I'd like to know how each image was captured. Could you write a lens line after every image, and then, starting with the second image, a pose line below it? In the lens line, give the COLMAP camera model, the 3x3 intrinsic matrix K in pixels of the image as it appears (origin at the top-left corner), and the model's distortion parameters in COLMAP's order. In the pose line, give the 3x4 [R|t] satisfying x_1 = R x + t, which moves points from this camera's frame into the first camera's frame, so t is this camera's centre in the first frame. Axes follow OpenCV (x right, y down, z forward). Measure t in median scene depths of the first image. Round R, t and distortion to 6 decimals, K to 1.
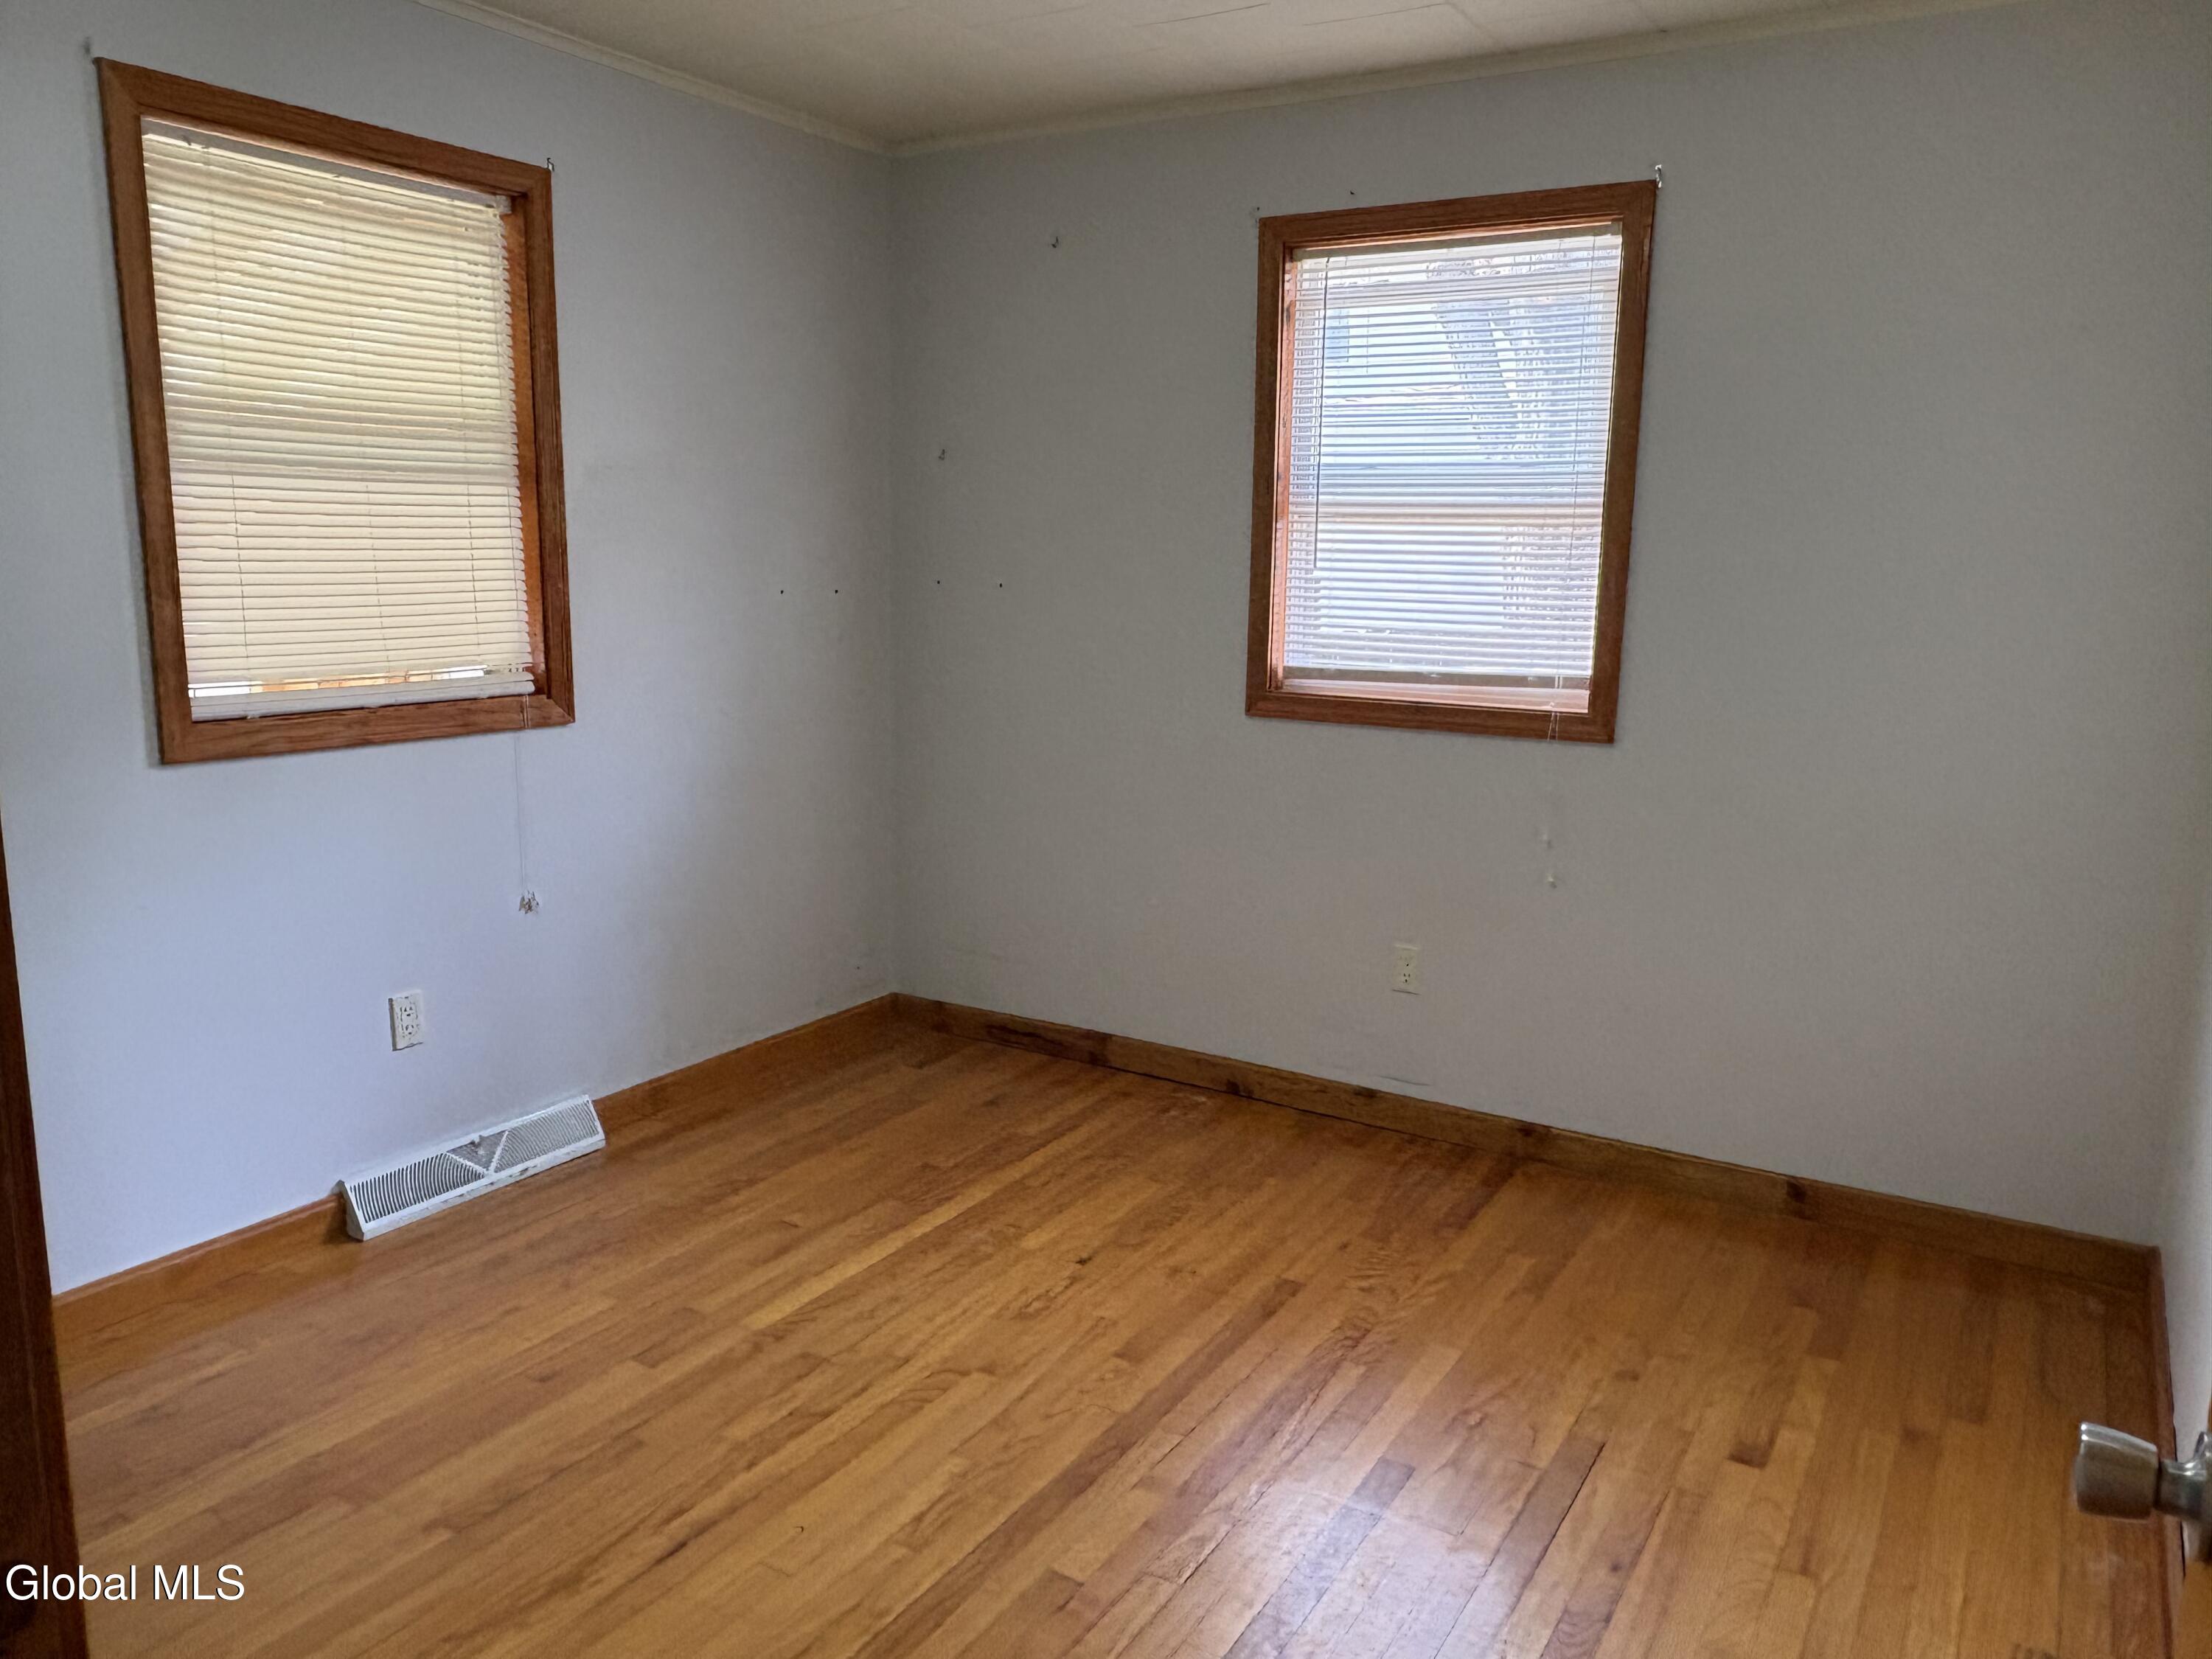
lens RADIAL K [[1593.7, 0, 1100.4], [0, 1593.7, 829.5], [0, 0, 1]] dist [-0.007984, 0.002402]
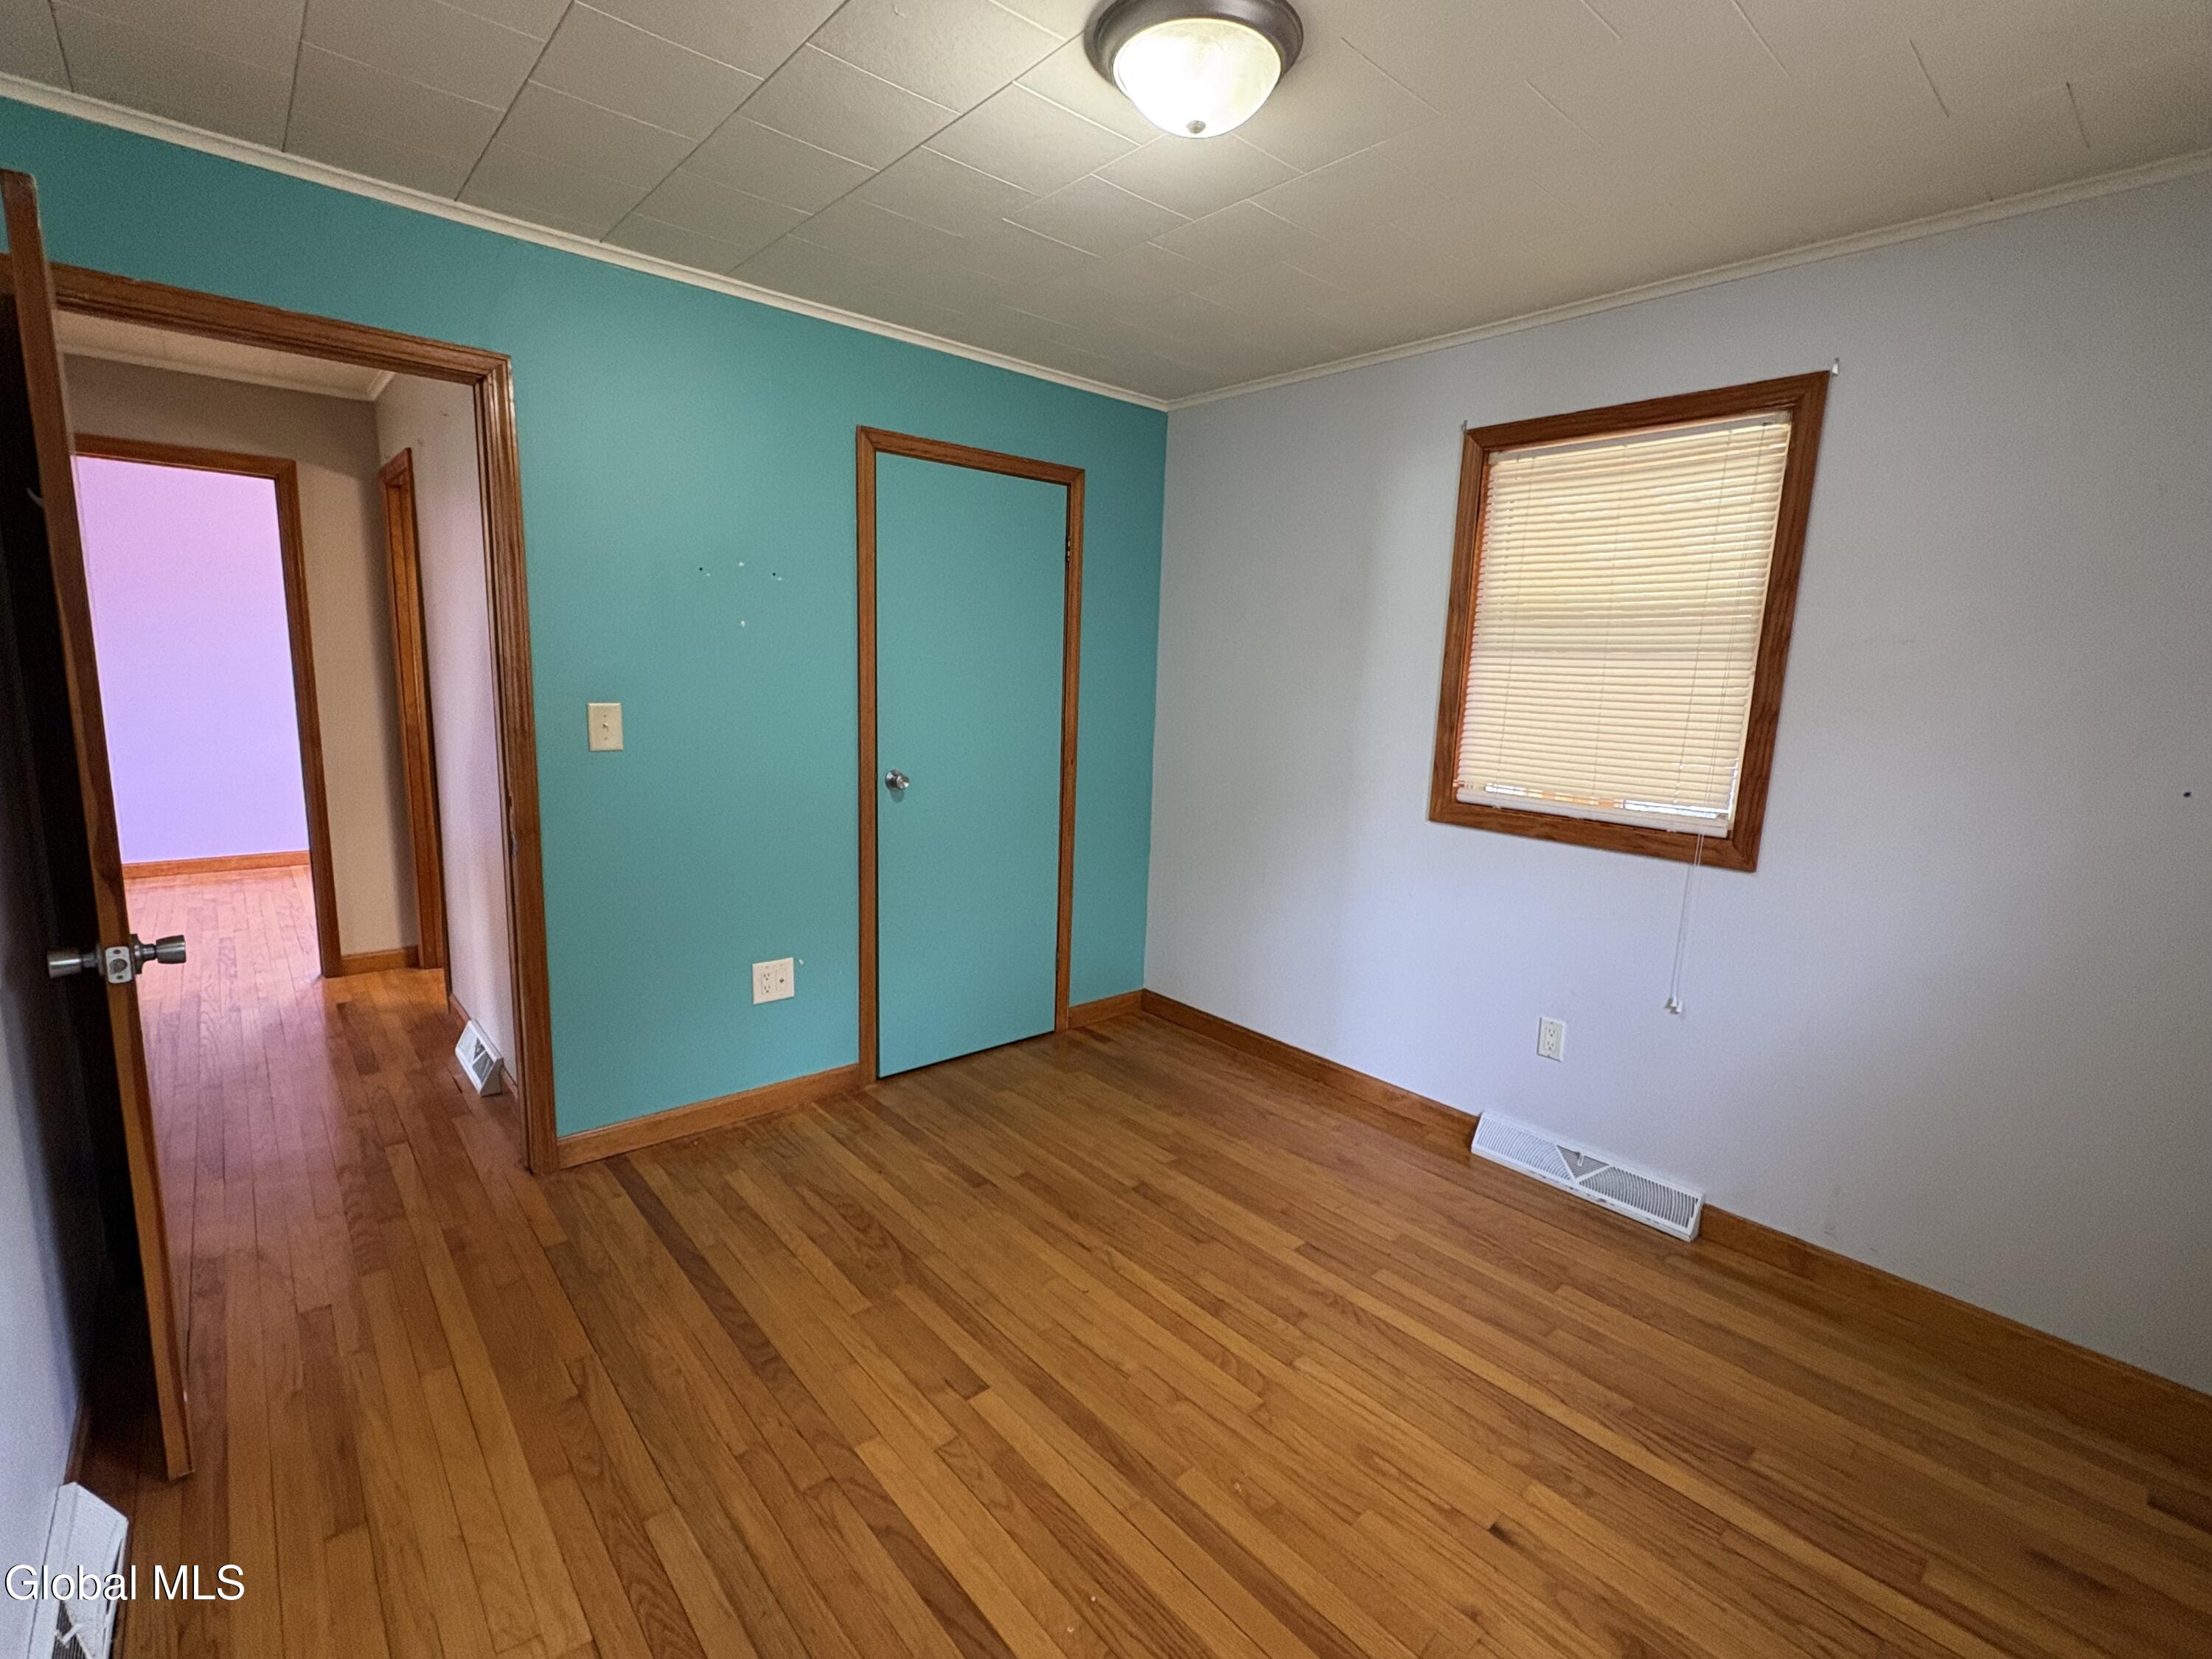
lens RADIAL K [[992.6, 0, 1106.0], [0, 992.6, 829.5], [0, 0, 1]] dist [0.002668, 0.000604]
pose [[-0.293614, 0.123434, -0.947921, 0.534604], [-0.210273, 0.959001, 0.190007, -0.154894], [0.932511, 0.255111, -0.255621, 0.882979]]
